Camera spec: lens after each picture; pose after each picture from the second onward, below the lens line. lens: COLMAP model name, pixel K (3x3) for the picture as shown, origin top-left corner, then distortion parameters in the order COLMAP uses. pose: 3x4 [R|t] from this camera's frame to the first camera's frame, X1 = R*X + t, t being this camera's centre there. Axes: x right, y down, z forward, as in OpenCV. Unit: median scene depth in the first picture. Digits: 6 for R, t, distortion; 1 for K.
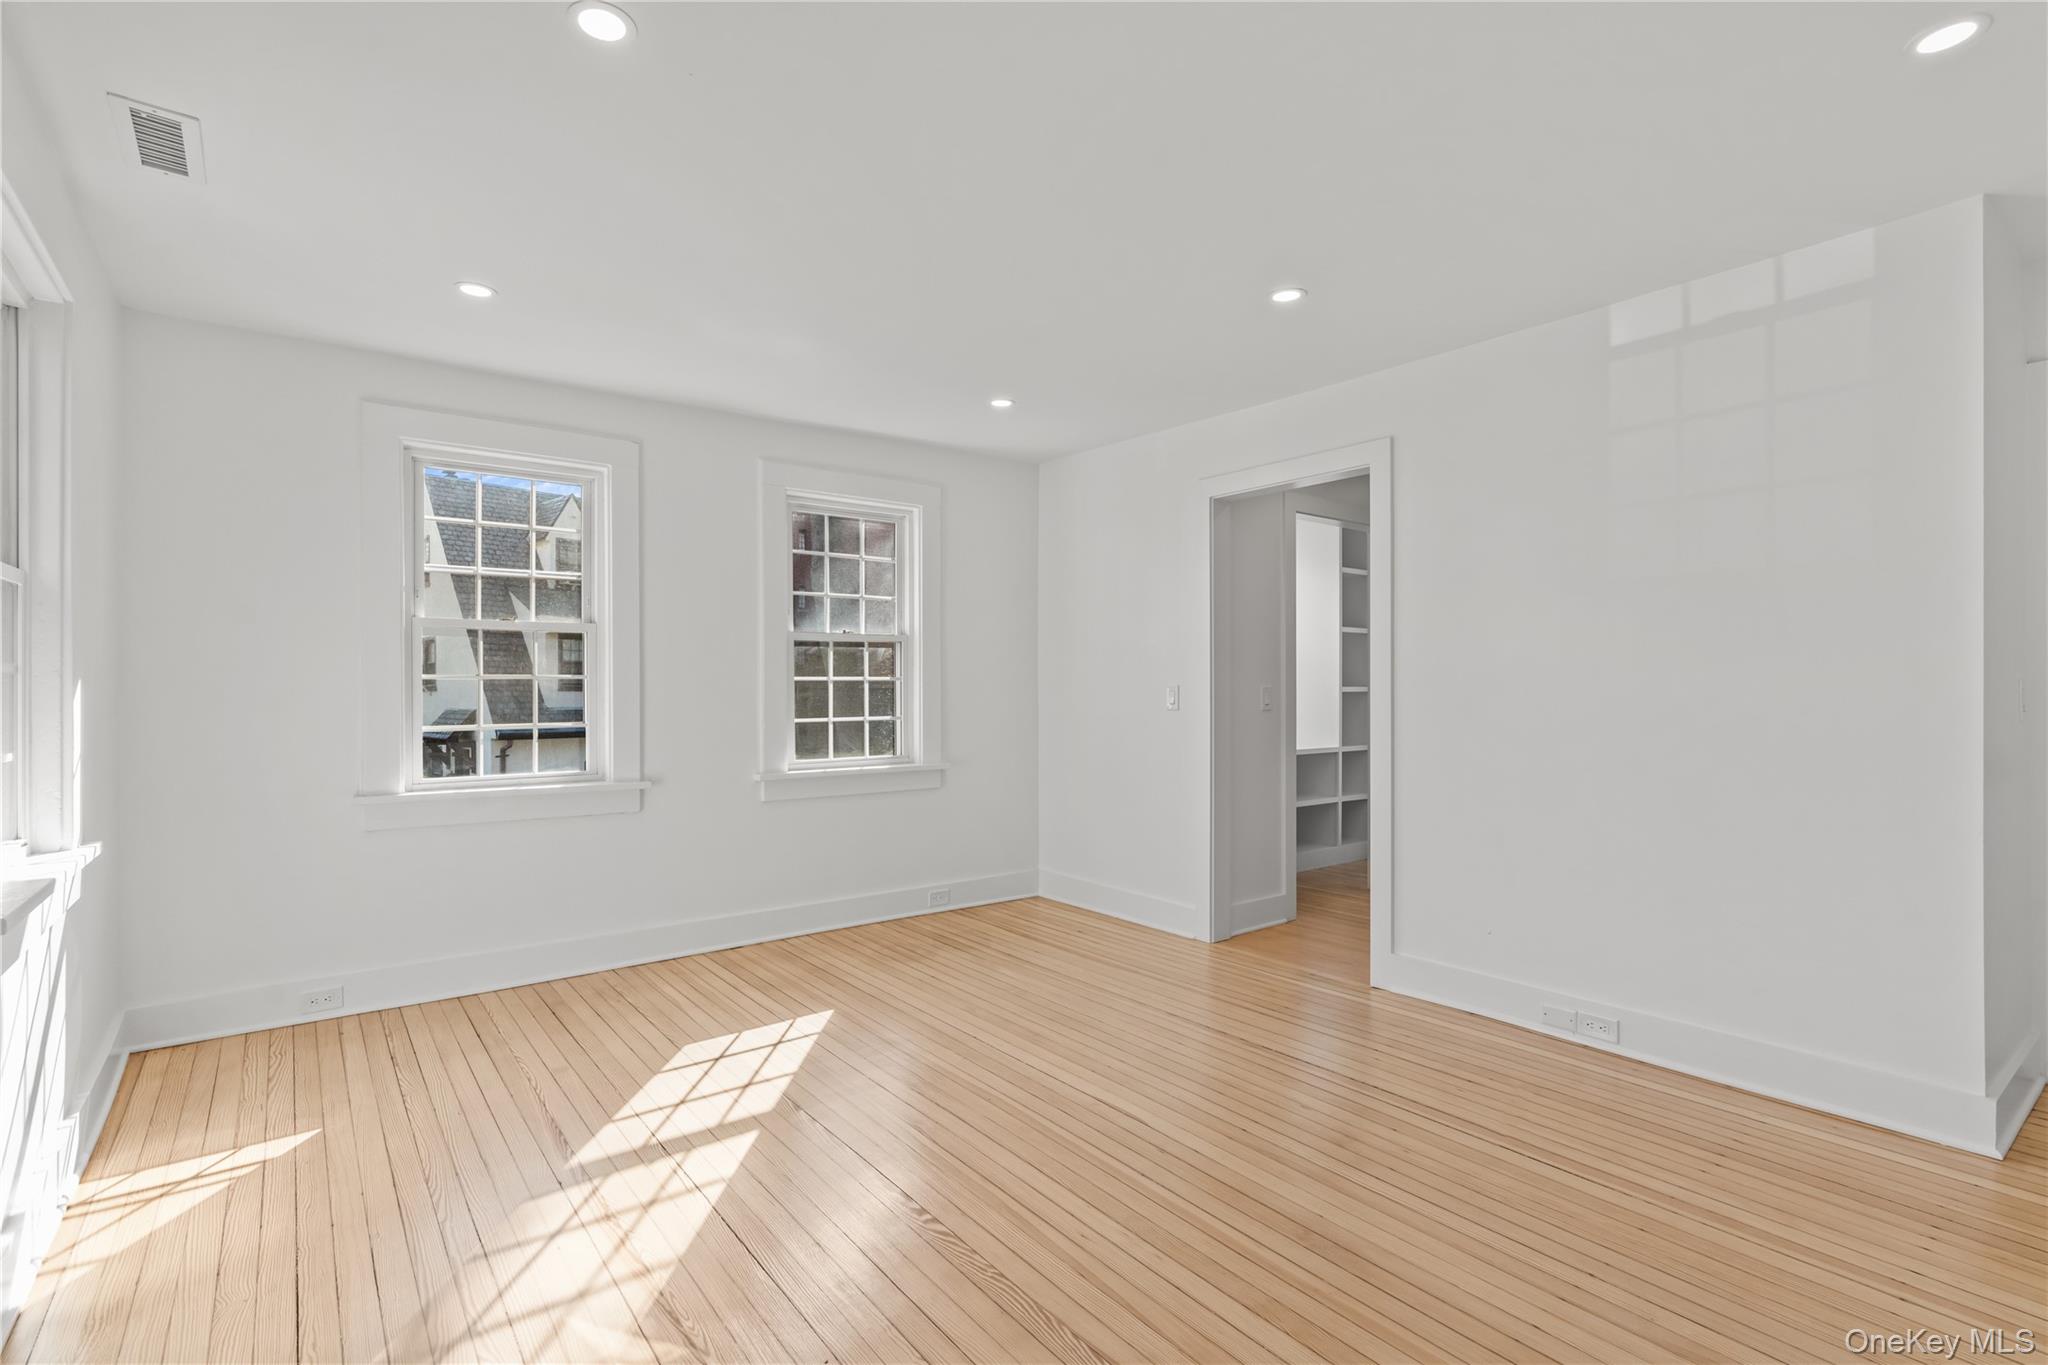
lens RADIAL K [[946.2, 0, 1023.1], [0, 946.2, 676.2], [0, 0, 1]] dist [-0.011124, 0.000437]
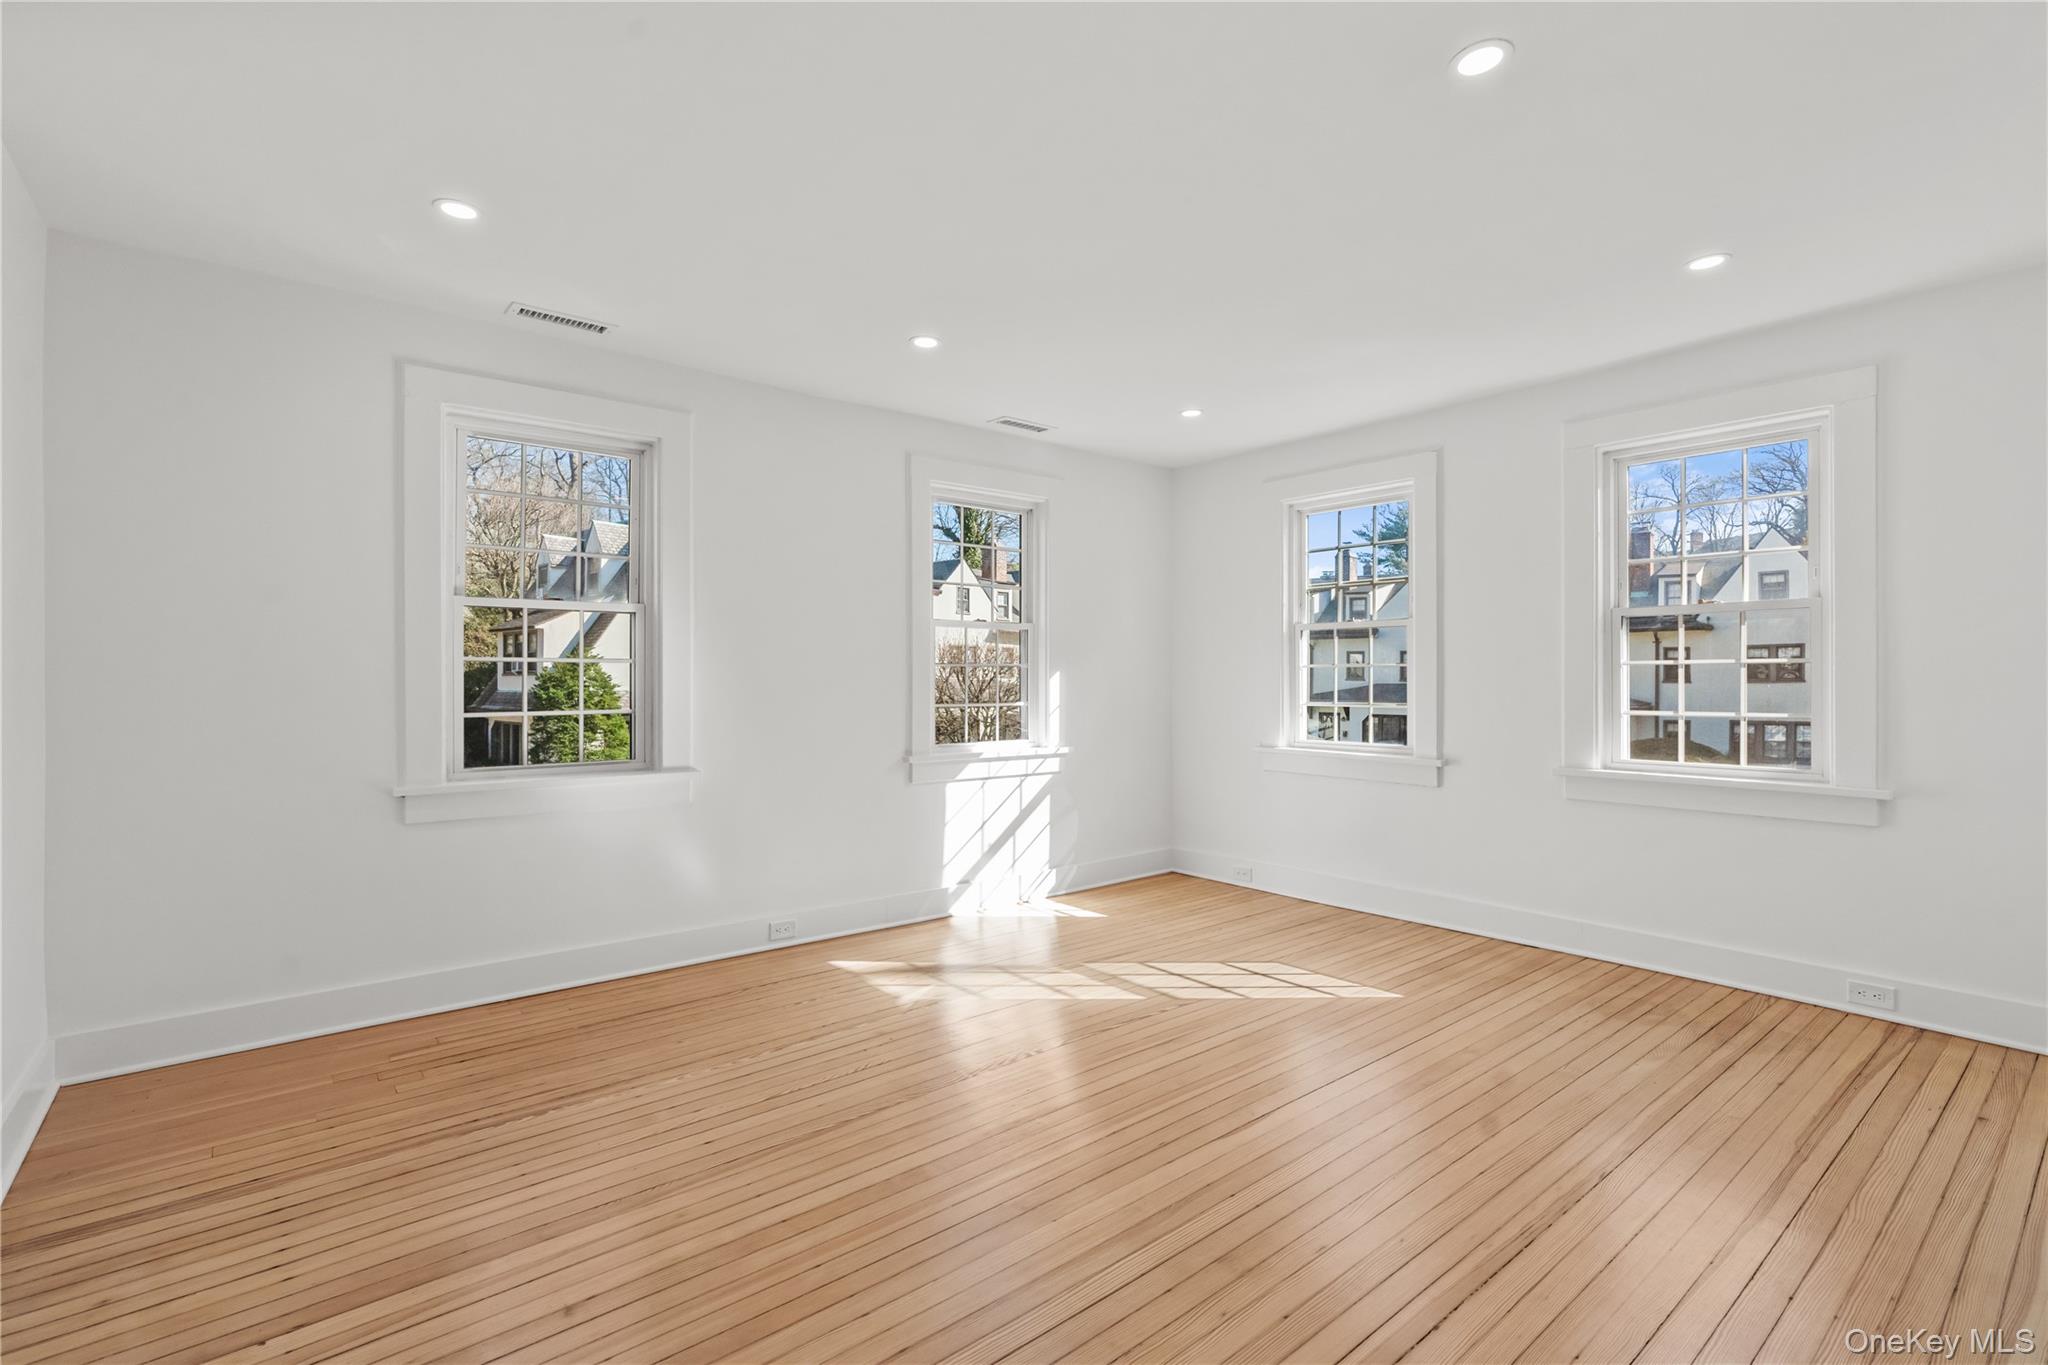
lens RADIAL K [[933.8, 0, 1017.8], [0, 933.8, 671.5], [0, 0, 1]] dist [-0.008939, 0.000867]
pose [[0.020948, -0.002019, -0.999779, 0.870681], [0.016141, 0.999868, -0.001681, 0.003319], [0.999650, -0.016102, 0.020978, 0.642656]]
